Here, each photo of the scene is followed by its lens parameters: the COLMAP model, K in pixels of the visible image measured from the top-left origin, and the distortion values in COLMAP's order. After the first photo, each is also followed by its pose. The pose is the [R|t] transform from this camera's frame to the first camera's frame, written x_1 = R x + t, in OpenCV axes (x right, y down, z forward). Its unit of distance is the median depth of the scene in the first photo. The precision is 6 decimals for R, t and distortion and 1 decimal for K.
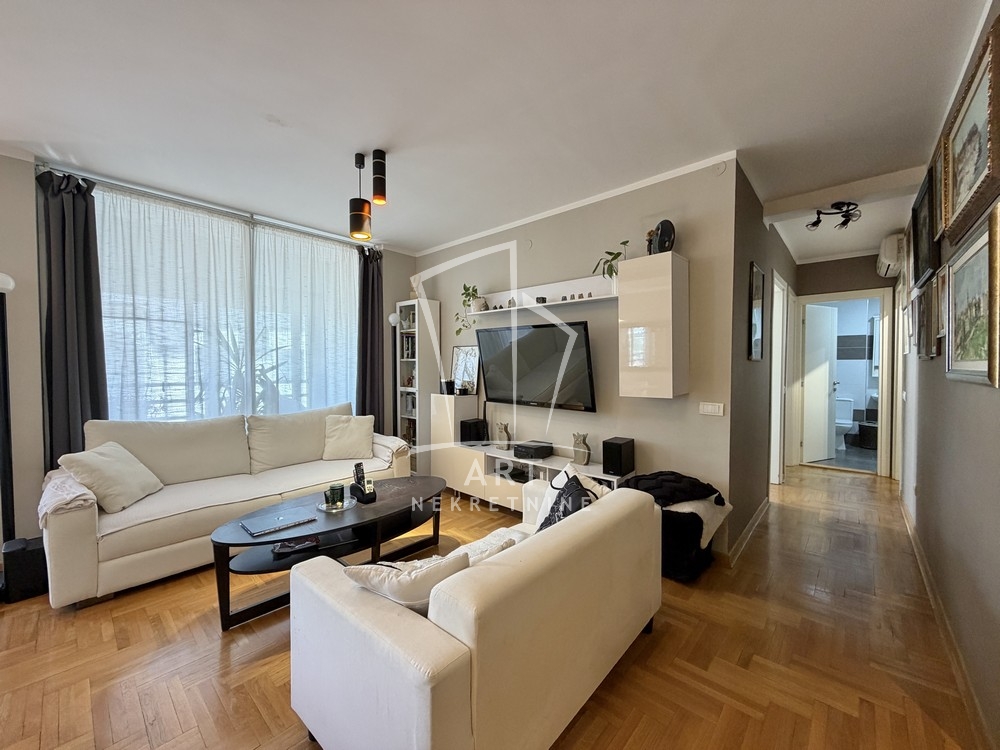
lens RADIAL K [[398.4, 0, 494.8], [0, 398.4, 375.1], [0, 0, 1]] dist [0.000473, -0.000270]
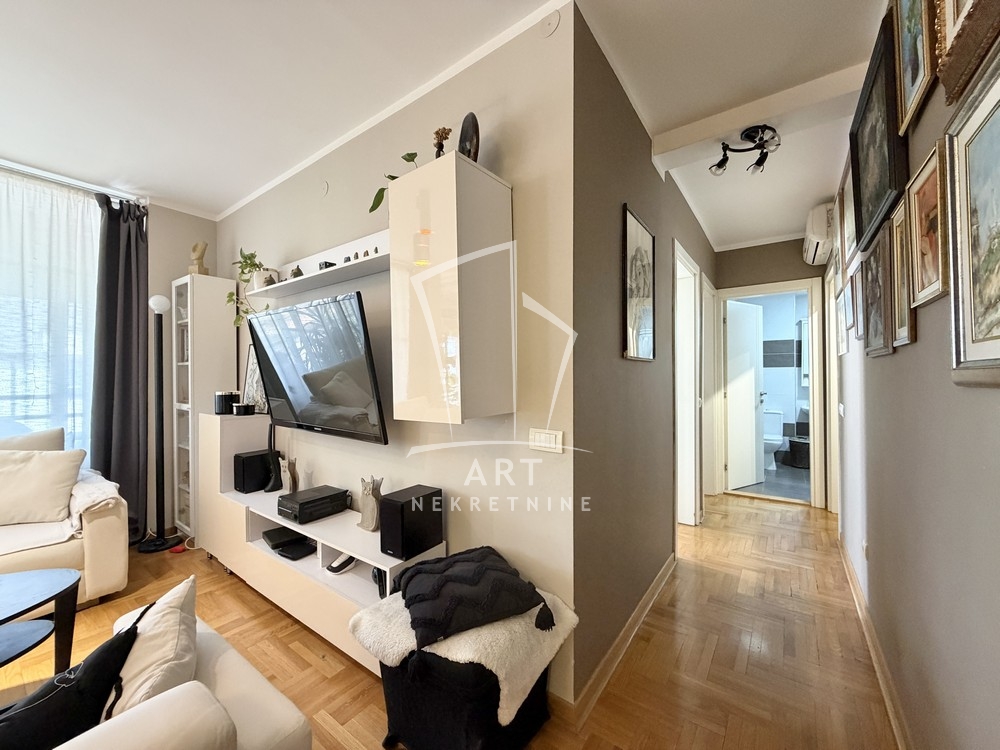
lens RADIAL K [[398.4, 0, 495.7], [0, 398.4, 375.3], [0, 0, 1]] dist [0.000473, -0.000270]
pose [[0.994551, -0.001350, 0.104242, 0.294907], [0.004619, 0.999505, -0.031120, 0.006760], [-0.104148, 0.031432, 0.994065, 0.313333]]
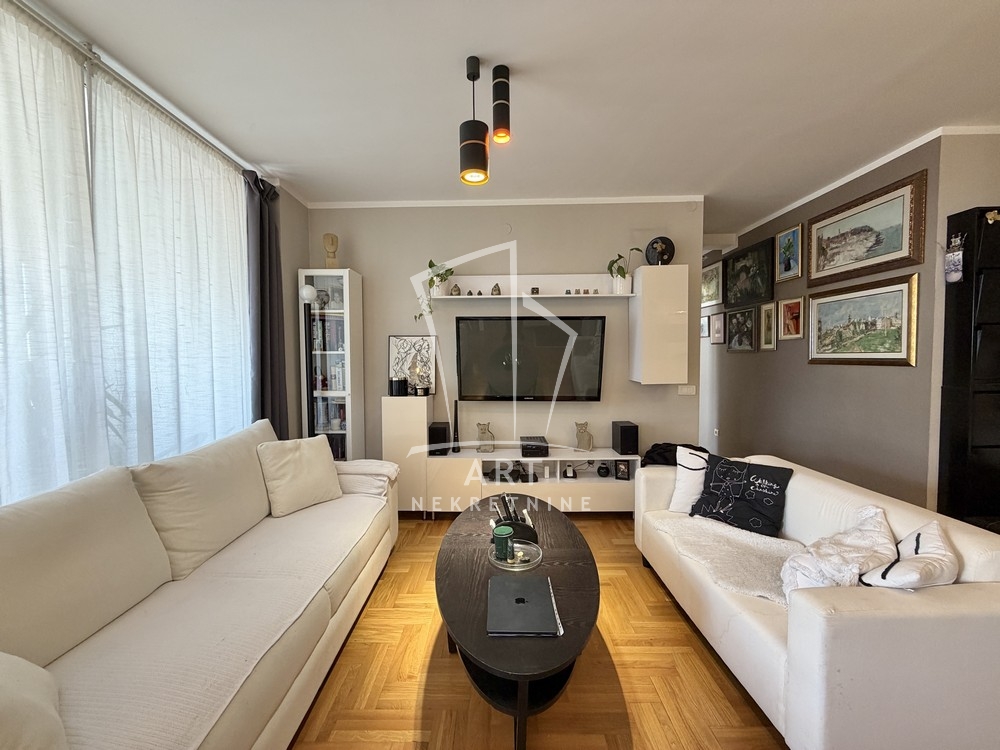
lens RADIAL K [[398.4, 0, 492.6], [0, 398.4, 374.5], [0, 0, 1]] dist [0.000473, -0.000270]
pose [[0.748859, -0.034035, 0.661855, -0.558912], [0.024933, 0.999420, 0.023184, -0.009504], [-0.662261, -0.000859, 0.749273, 0.317627]]
